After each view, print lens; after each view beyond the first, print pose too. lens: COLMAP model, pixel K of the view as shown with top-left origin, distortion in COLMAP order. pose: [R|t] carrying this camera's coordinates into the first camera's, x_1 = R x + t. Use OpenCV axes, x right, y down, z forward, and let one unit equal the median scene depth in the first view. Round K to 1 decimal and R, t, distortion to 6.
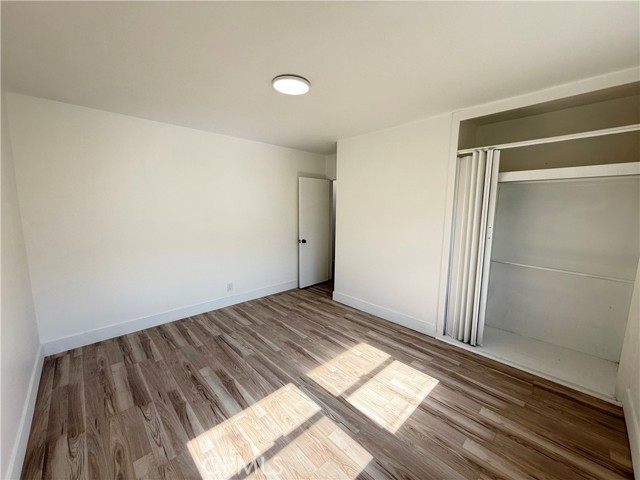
lens RADIAL K [[255.1, 0, 320.8], [0, 255.1, 240.7], [0, 0, 1]] dist [-0.002540, -0.000662]
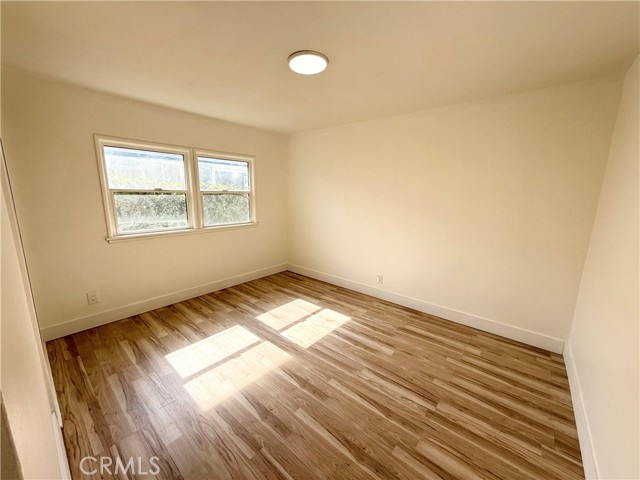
lens RADIAL K [[255.1, 0, 317.0], [0, 255.1, 242.8], [0, 0, 1]] dist [-0.002540, -0.000662]
pose [[-0.995632, -0.008080, -0.093016, -0.055556], [-0.037676, 0.946304, 0.321075, -0.245382], [0.085427, 0.323176, -0.942475, 1.818733]]
